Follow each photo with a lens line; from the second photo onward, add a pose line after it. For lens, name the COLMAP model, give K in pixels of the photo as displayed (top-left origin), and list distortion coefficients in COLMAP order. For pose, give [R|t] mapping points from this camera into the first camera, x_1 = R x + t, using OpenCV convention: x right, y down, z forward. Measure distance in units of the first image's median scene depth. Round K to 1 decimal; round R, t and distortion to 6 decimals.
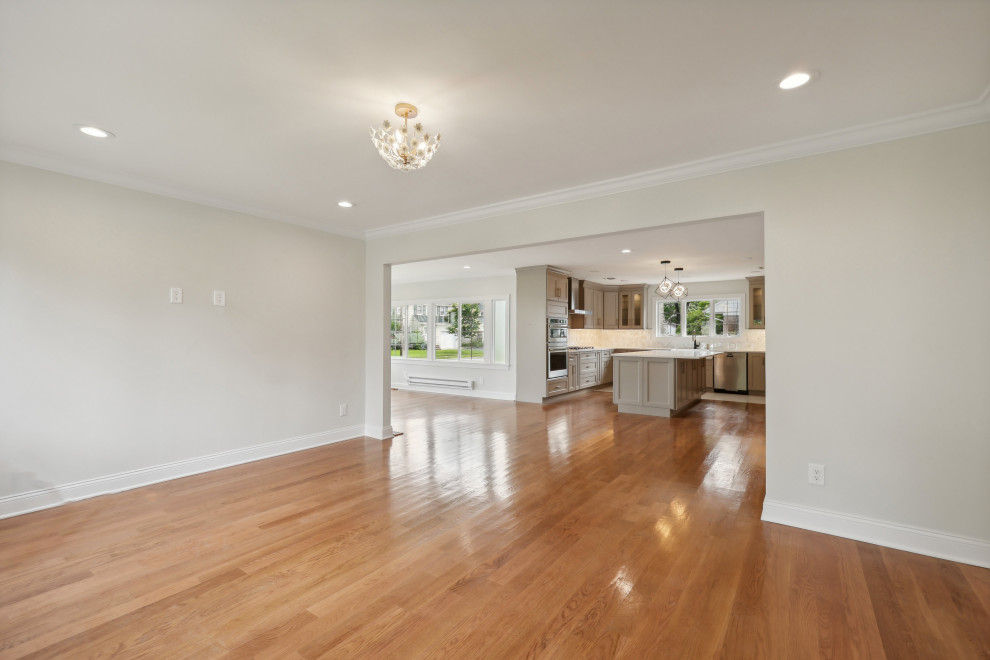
lens RADIAL K [[437.0, 0, 494.1], [0, 437.0, 327.1], [0, 0, 1]] dist [0.002311, 0.000068]
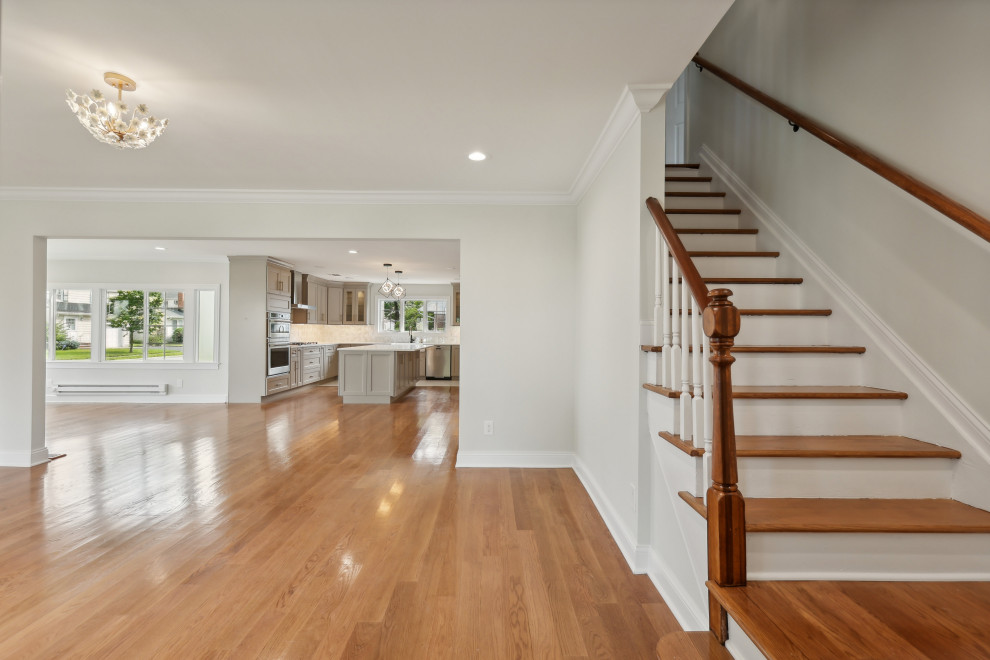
lens RADIAL K [[437.0, 0, 494.1], [0, 437.0, 327.1], [0, 0, 1]] dist [0.002311, 0.000068]
pose [[0.814533, 0.007756, 0.580066, -0.026842], [-0.013987, 0.999883, 0.006271, -0.001130], [-0.579949, -0.013221, 0.814545, -0.055800]]
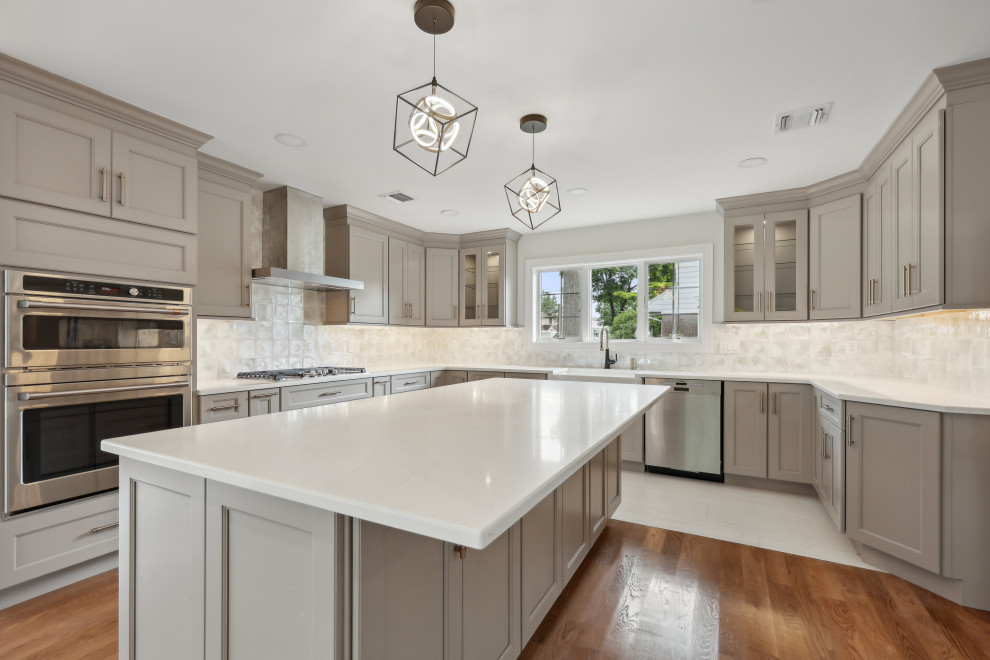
lens RADIAL K [[438.4, 0, 493.5], [0, 438.4, 340.8], [0, 0, 1]] dist [0.000660, 0.000040]
pose [[0.992713, -0.004082, 0.120431, 0.356509], [0.001685, 0.999799, 0.019993, 0.014169], [-0.120489, -0.019645, 0.992520, 0.694970]]
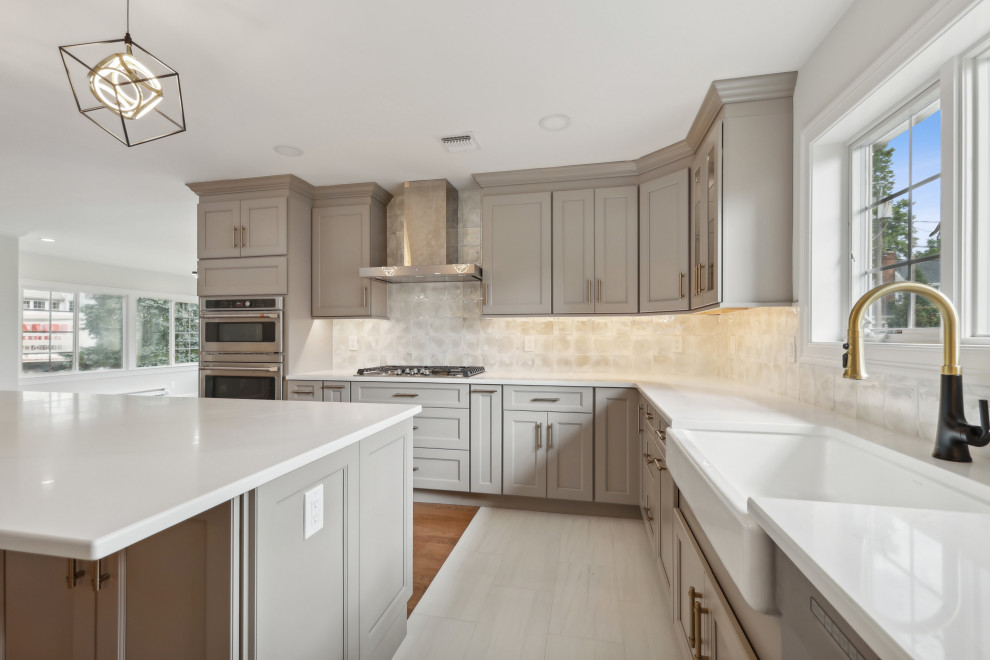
lens RADIAL K [[438.5, 0, 493.5], [0, 438.5, 333.9], [0, 0, 1]] dist [0.000729, 0.000030]
pose [[0.391306, -0.004107, -0.920251, 0.642289], [0.019087, 0.999811, 0.003654, 0.019677], [0.920062, -0.018995, 0.391311, 1.063778]]
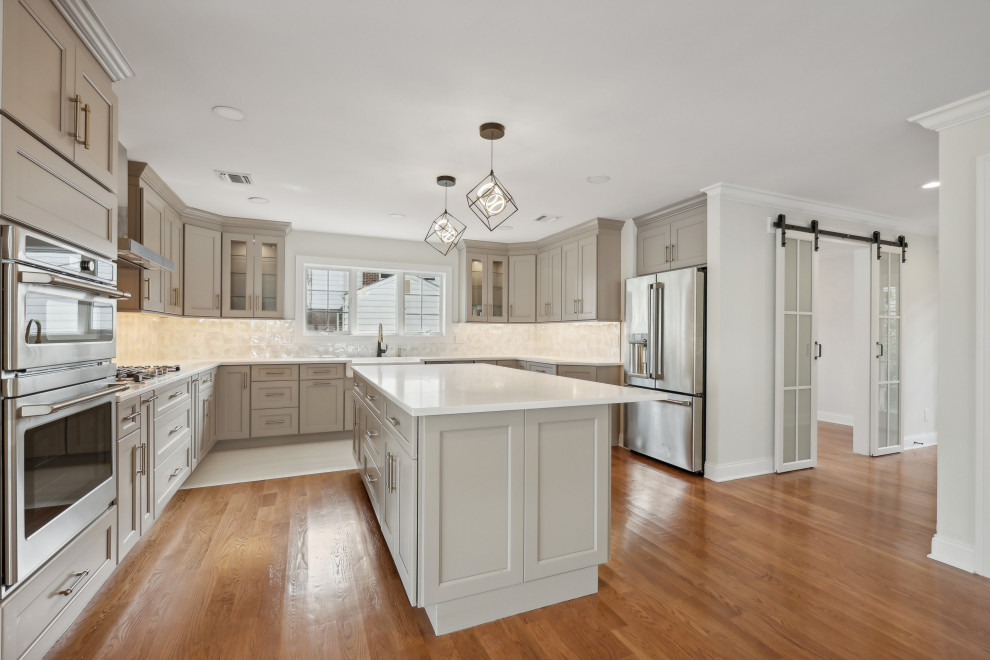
lens RADIAL K [[437.8, 0, 495.4], [0, 437.8, 333.1], [0, 0, 1]] dist [0.002025, 0.000037]
pose [[0.519472, 0.001680, 0.854486, 0.074811], [-0.018830, 0.999778, 0.009482, 0.014289], [-0.854280, -0.021015, 0.519388, 0.728070]]
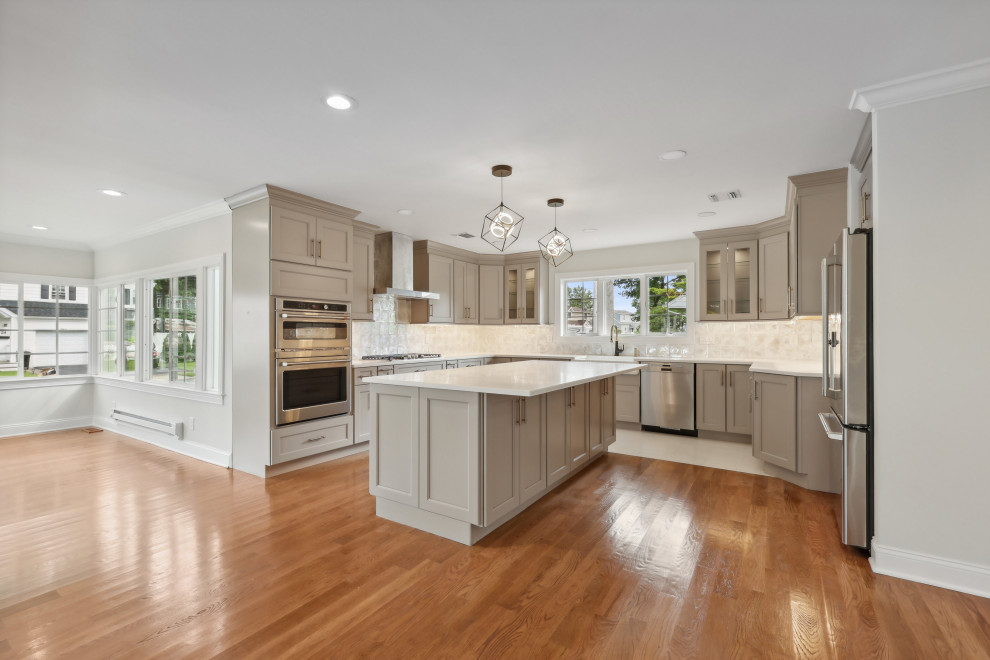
lens RADIAL K [[437.8, 0, 495.4], [0, 437.8, 333.1], [0, 0, 1]] dist [0.002025, 0.000037]
pose [[0.999011, -0.005078, 0.044173, 0.329411], [0.004485, 0.999899, 0.013508, 0.011322], [-0.044237, -0.013297, 0.998933, 0.496423]]
